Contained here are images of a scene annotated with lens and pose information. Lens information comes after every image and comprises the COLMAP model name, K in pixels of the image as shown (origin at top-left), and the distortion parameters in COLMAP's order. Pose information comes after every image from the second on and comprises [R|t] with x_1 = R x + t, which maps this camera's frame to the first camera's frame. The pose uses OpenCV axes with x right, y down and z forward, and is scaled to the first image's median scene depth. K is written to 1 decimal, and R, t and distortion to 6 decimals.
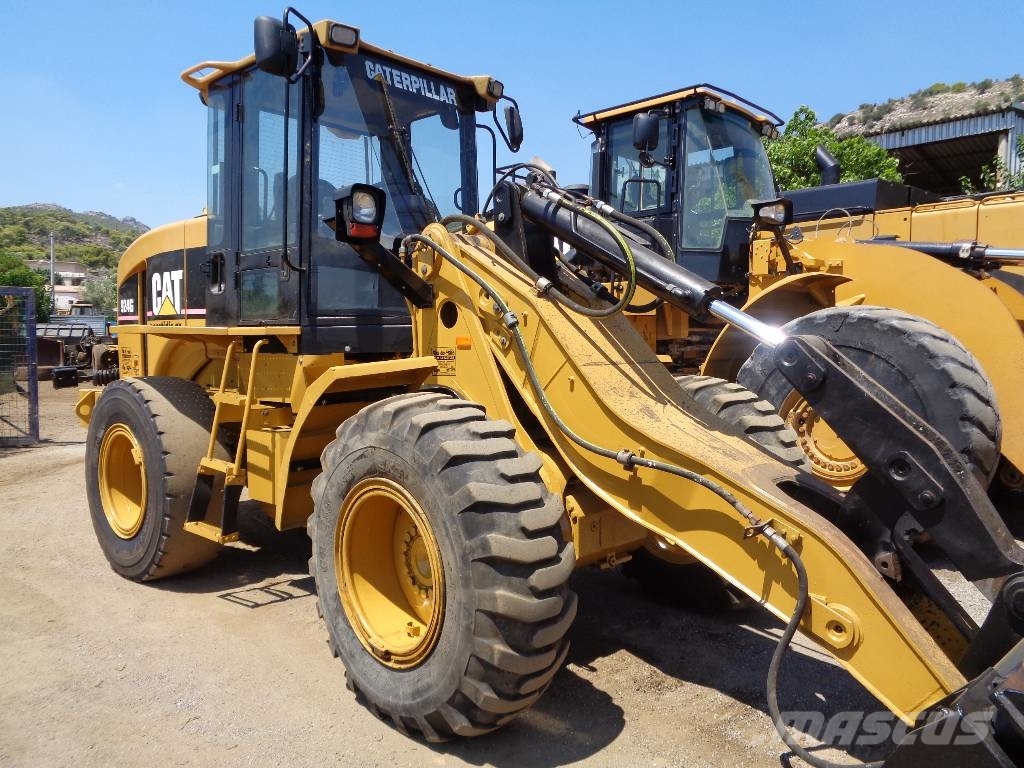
lens RADIAL K [[774.4, 0, 508.9], [0, 774.4, 383.3], [0, 0, 1]] dist [0.000523, 0.006721]
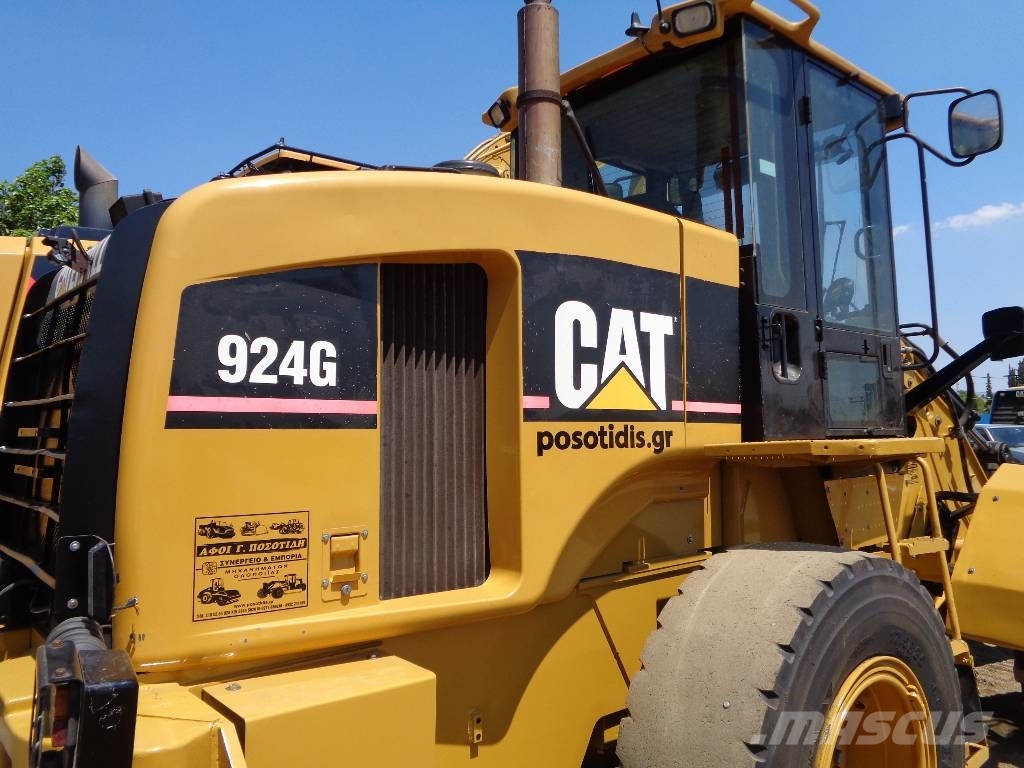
lens RADIAL K [[767.9, 0, 508.3], [0, 767.9, 384.1], [0, 0, 1]] dist [0.004430, 0.005898]
pose [[0.136872, 0.055478, 0.989034, -1.111786], [0.058824, 0.996213, -0.064021, -0.101823], [-0.988841, 0.066942, 0.133090, 1.295300]]
